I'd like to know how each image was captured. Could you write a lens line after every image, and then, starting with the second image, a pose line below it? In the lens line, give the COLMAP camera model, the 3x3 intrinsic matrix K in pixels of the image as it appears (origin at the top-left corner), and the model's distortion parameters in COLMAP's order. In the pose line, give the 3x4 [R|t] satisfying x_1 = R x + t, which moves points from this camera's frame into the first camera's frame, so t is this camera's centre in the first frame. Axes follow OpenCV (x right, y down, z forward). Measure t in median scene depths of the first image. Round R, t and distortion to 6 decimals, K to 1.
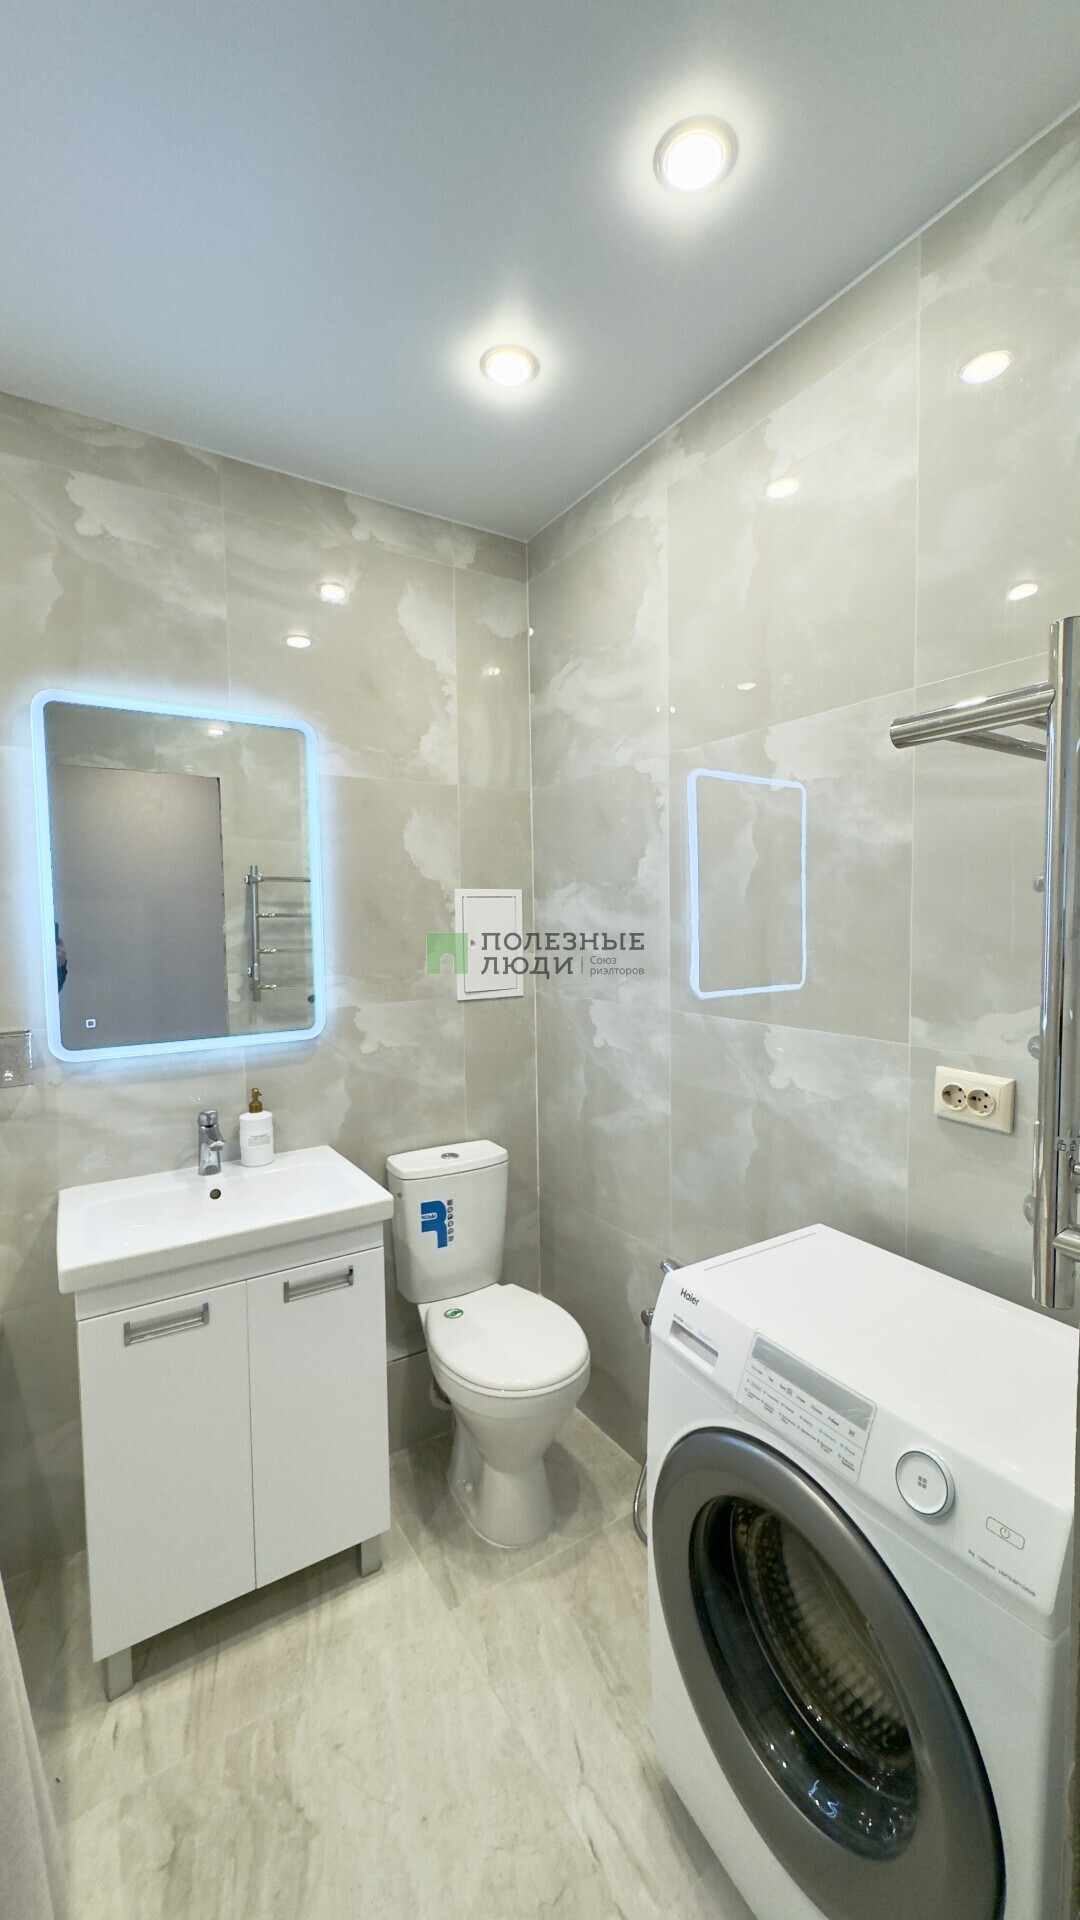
lens RADIAL K [[765.5, 0, 540.0], [0, 765.5, 960.0], [0, 0, 1]] dist [-0.001780, 0.000144]
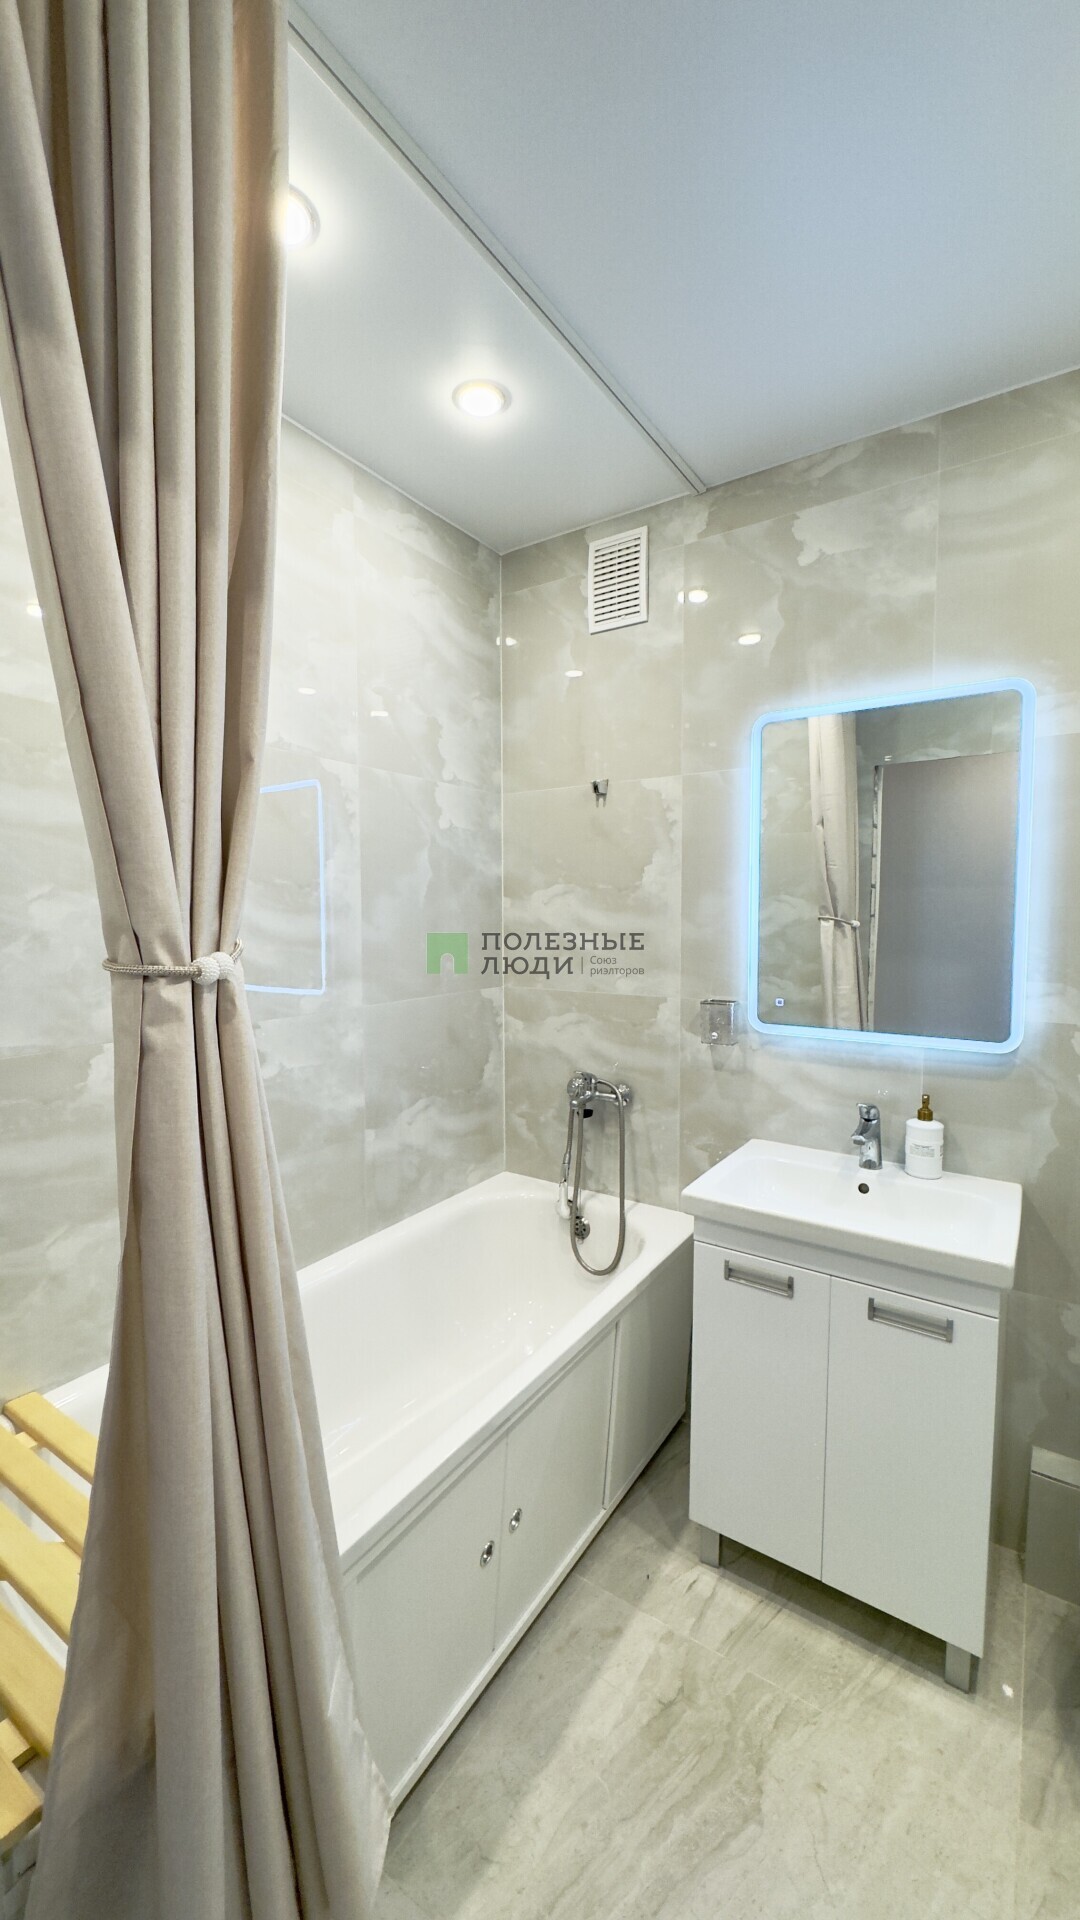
lens RADIAL K [[765.5, 0, 540.0], [0, 765.5, 960.0], [0, 0, 1]] dist [-0.001780, 0.000144]
pose [[0.403333, 0.072748, -0.912157, 0.280439], [-0.054703, 0.996969, 0.055323, -0.021510], [0.913417, 0.027584, 0.406090, 0.193848]]
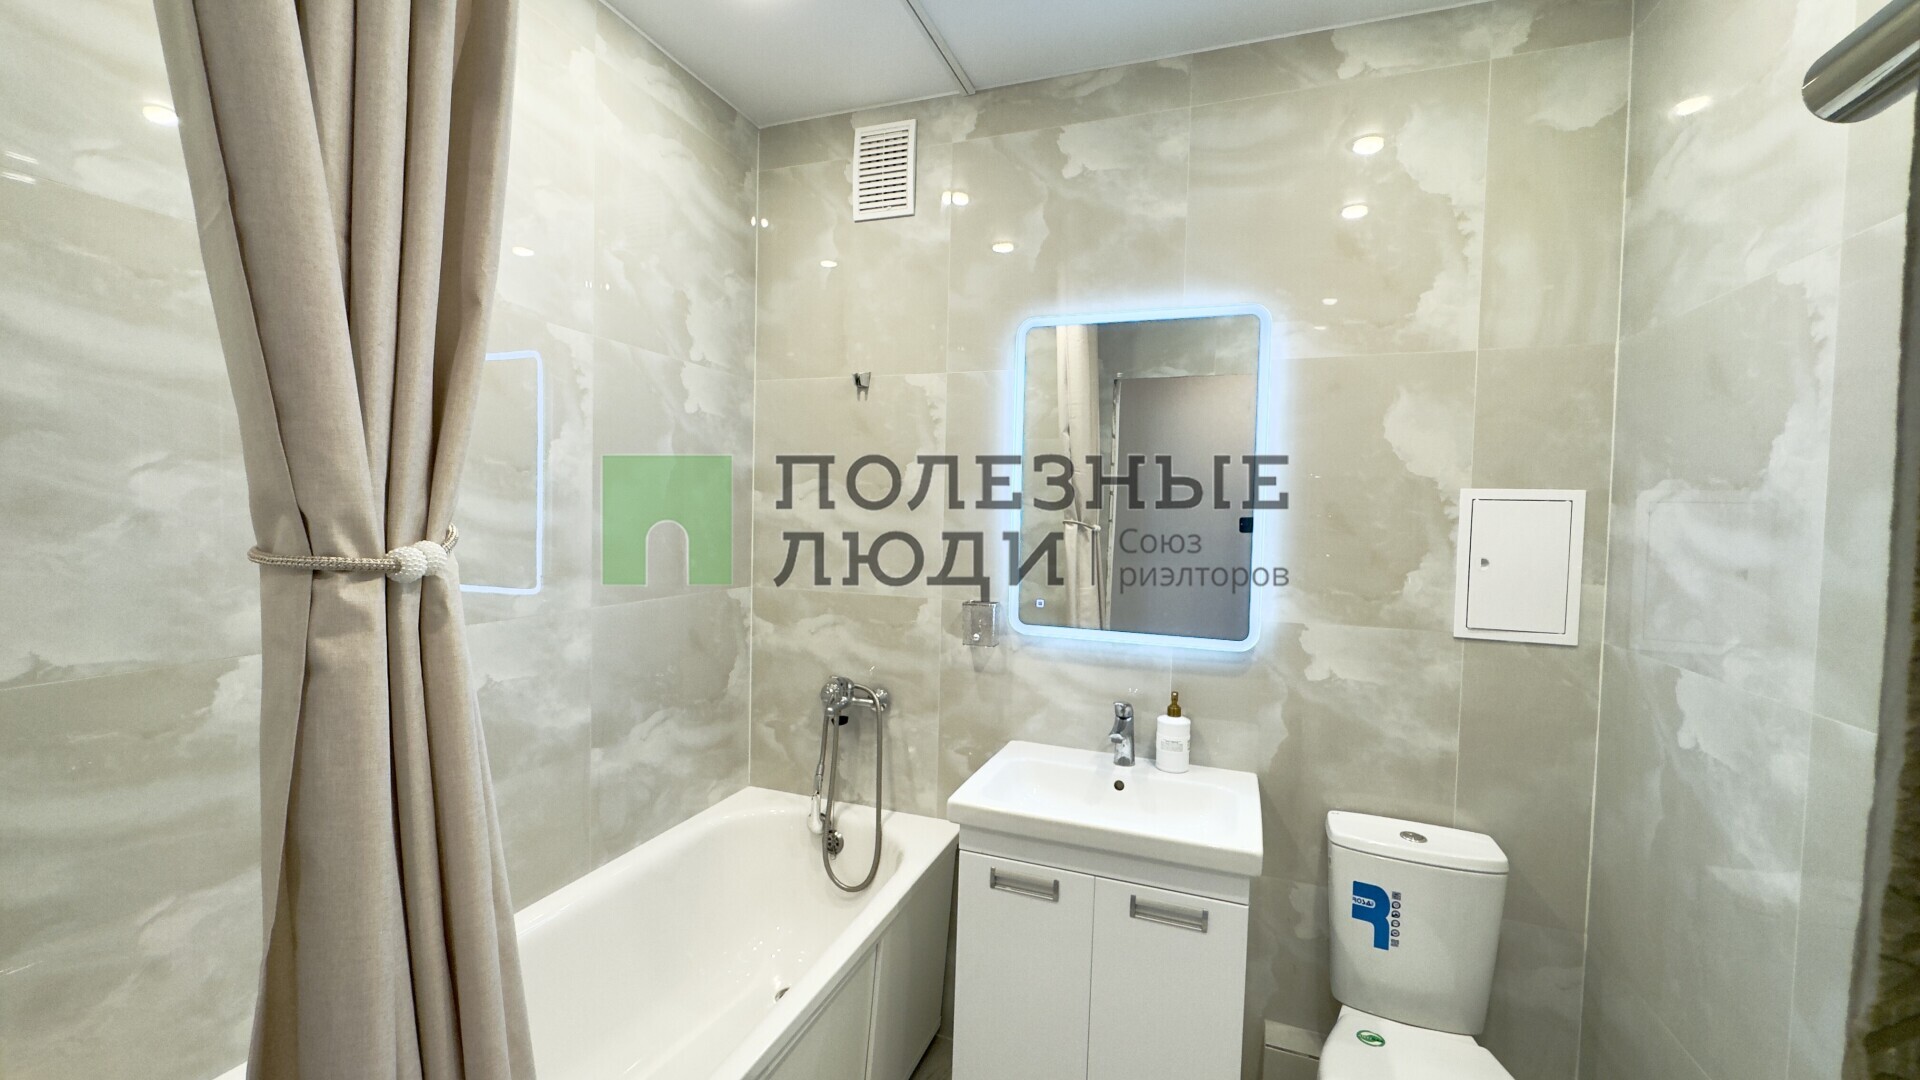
lens RADIAL K [[765.5, 0, 960.0], [0, 765.5, 540.0], [0, 0, 1]] dist [-0.001780, 0.000144]
pose [[0.606983, 0.058940, -0.792526, 0.225729], [-0.079311, 0.996760, 0.013386, -0.015959], [0.790748, 0.054731, 0.609691, 0.184450]]
